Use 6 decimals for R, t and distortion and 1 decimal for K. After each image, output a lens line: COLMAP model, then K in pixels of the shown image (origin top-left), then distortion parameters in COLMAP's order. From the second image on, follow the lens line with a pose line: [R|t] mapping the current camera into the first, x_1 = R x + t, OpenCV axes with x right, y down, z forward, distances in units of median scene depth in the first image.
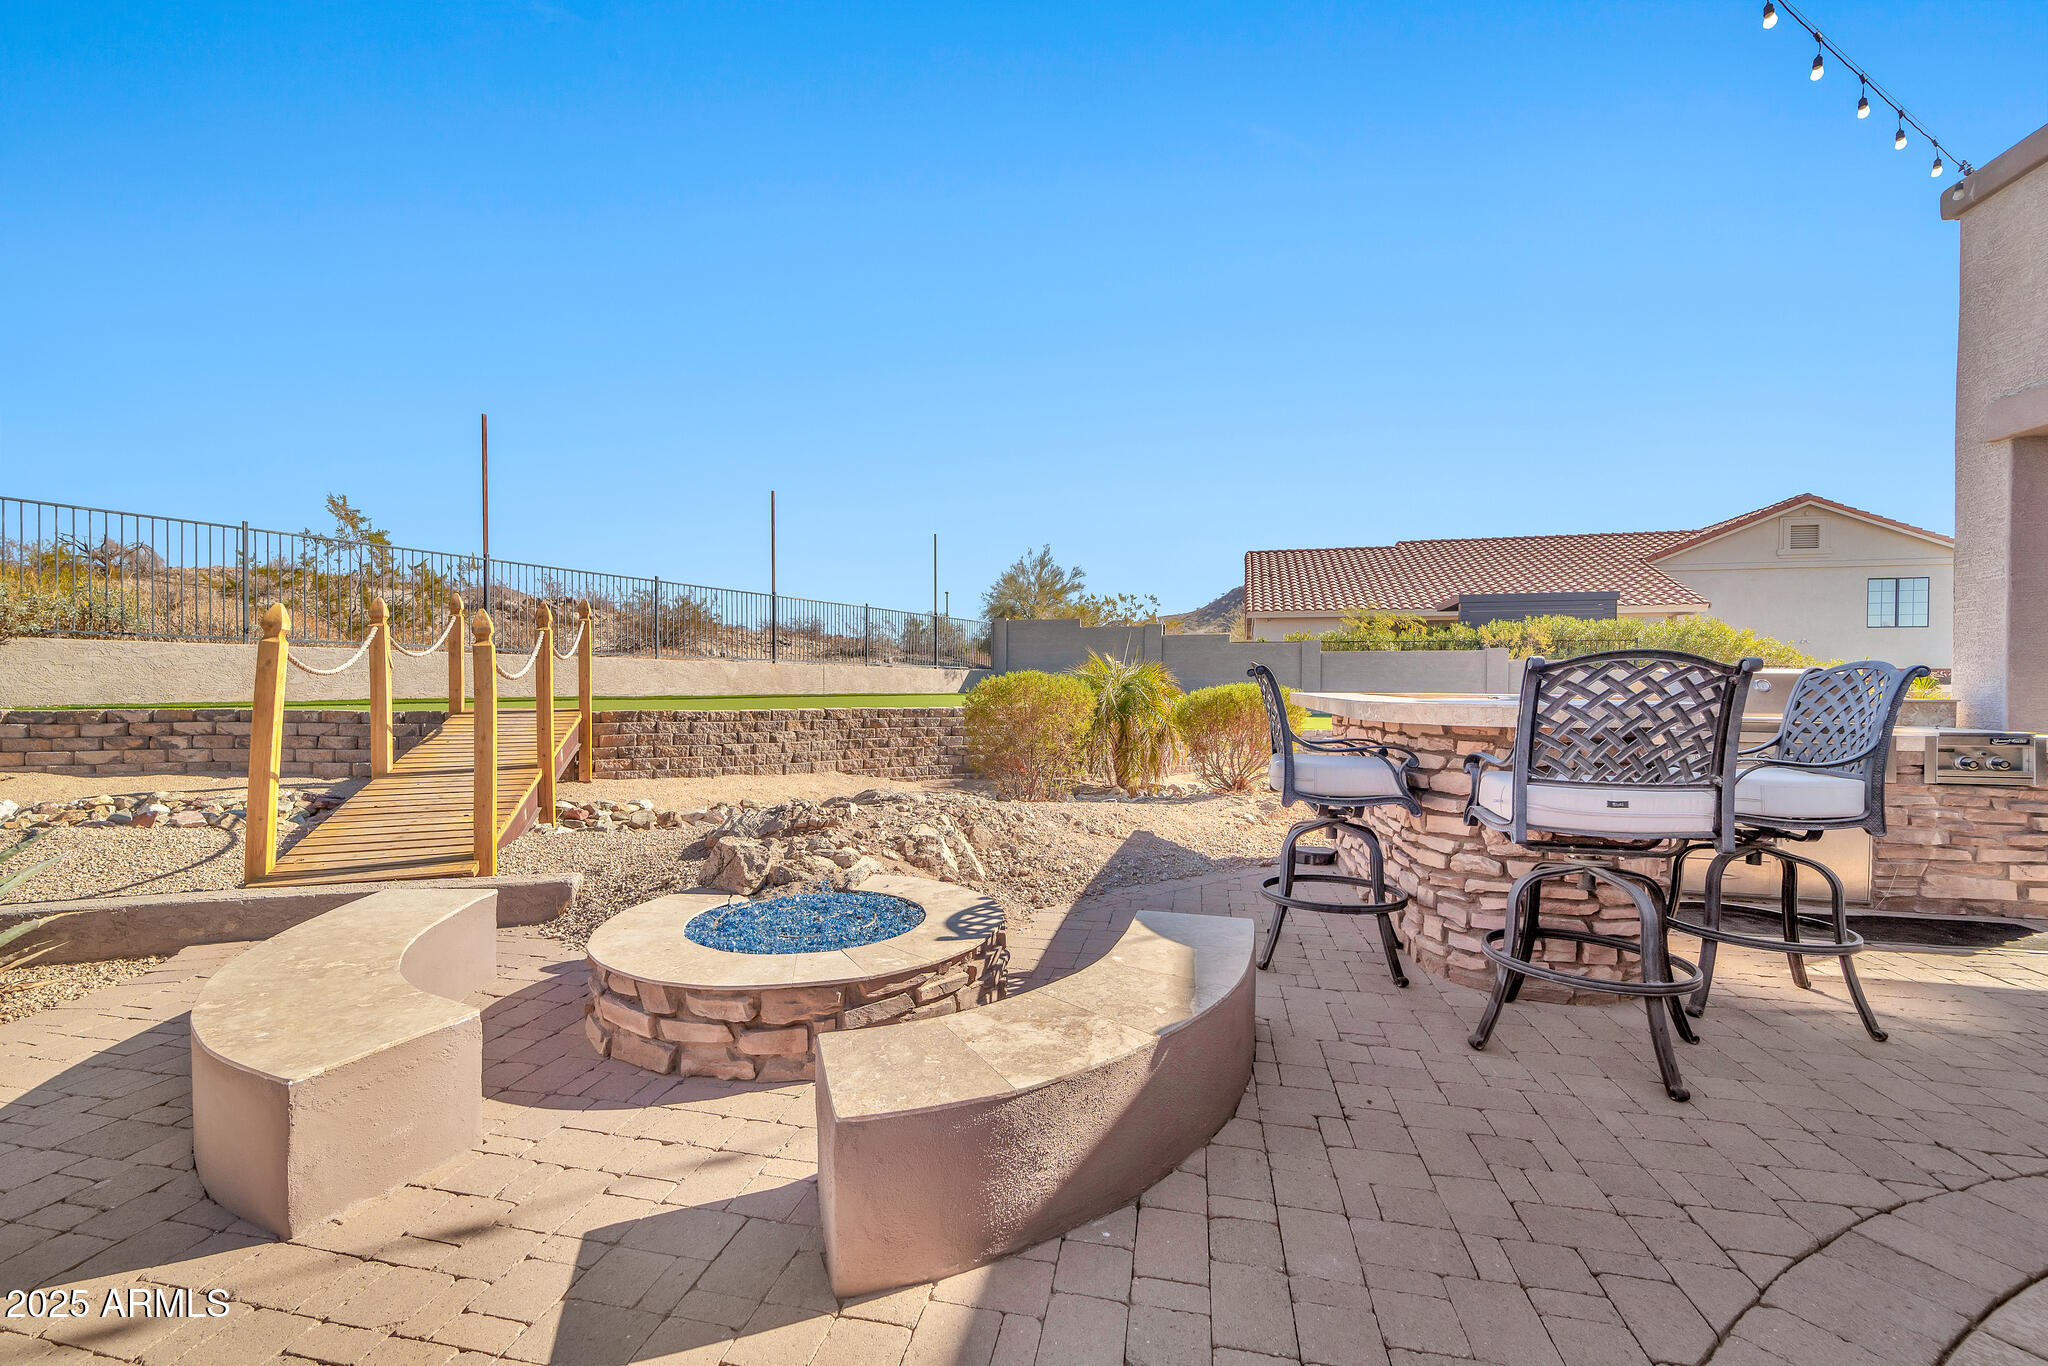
lens RADIAL K [[846.8, 0, 1034.6], [0, 846.8, 698.9], [0, 0, 1]] dist [-0.000574, -0.000519]
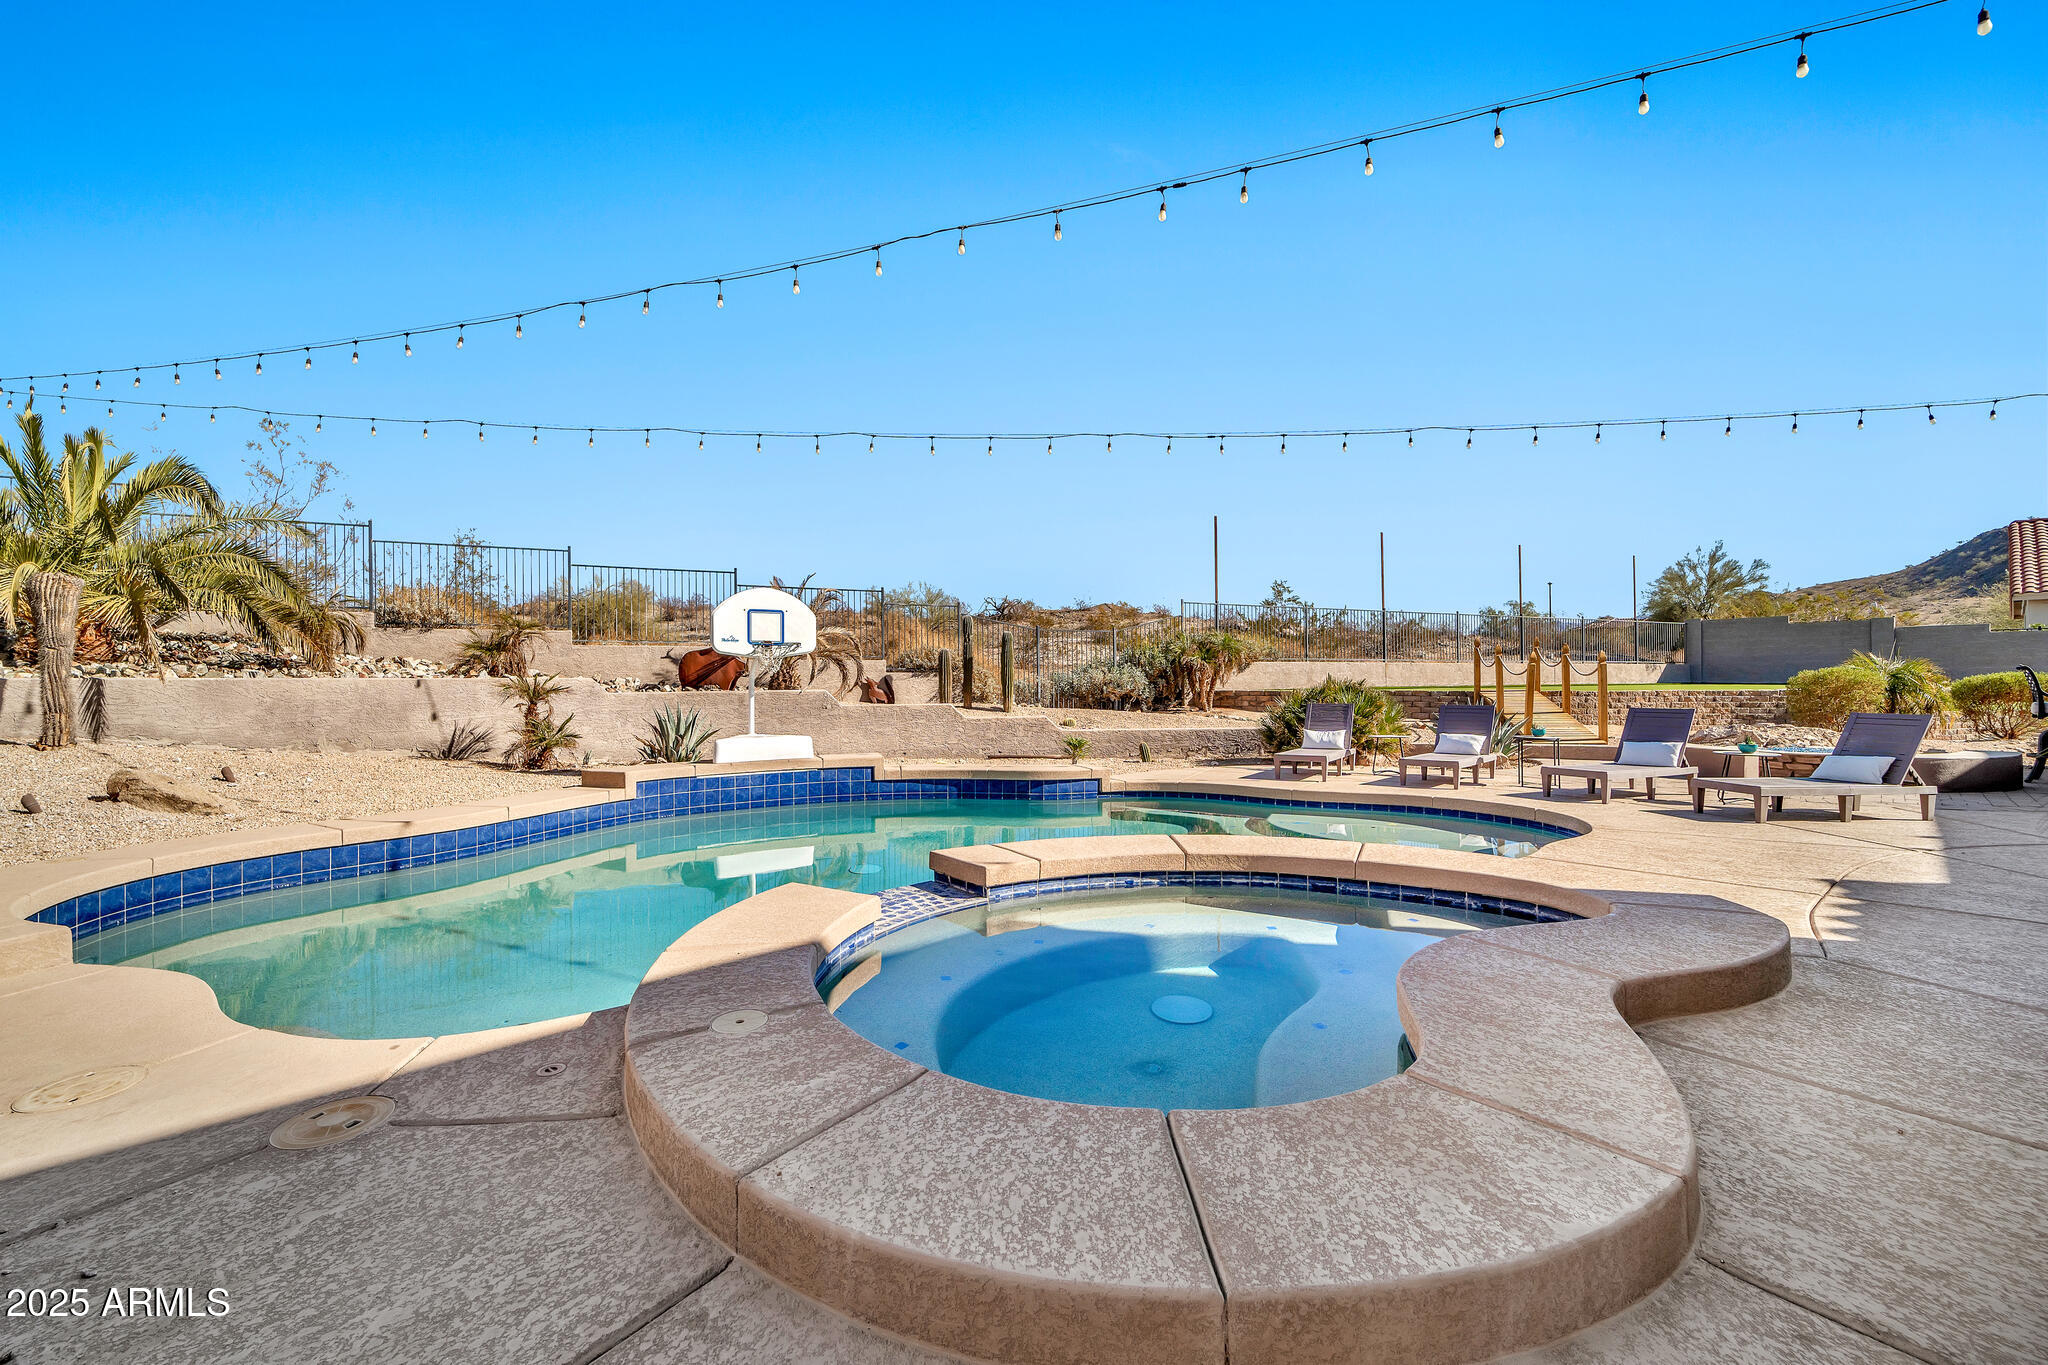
lens RADIAL K [[846.8, 0, 1002.9], [0, 846.8, 676.9], [0, 0, 1]] dist [-0.000574, -0.000519]
pose [[0.808292, -0.011521, -0.588669, -0.086169], [-0.000247, 0.999802, -0.019905, 0.005501], [0.588781, 0.016235, 0.808129, -0.343264]]
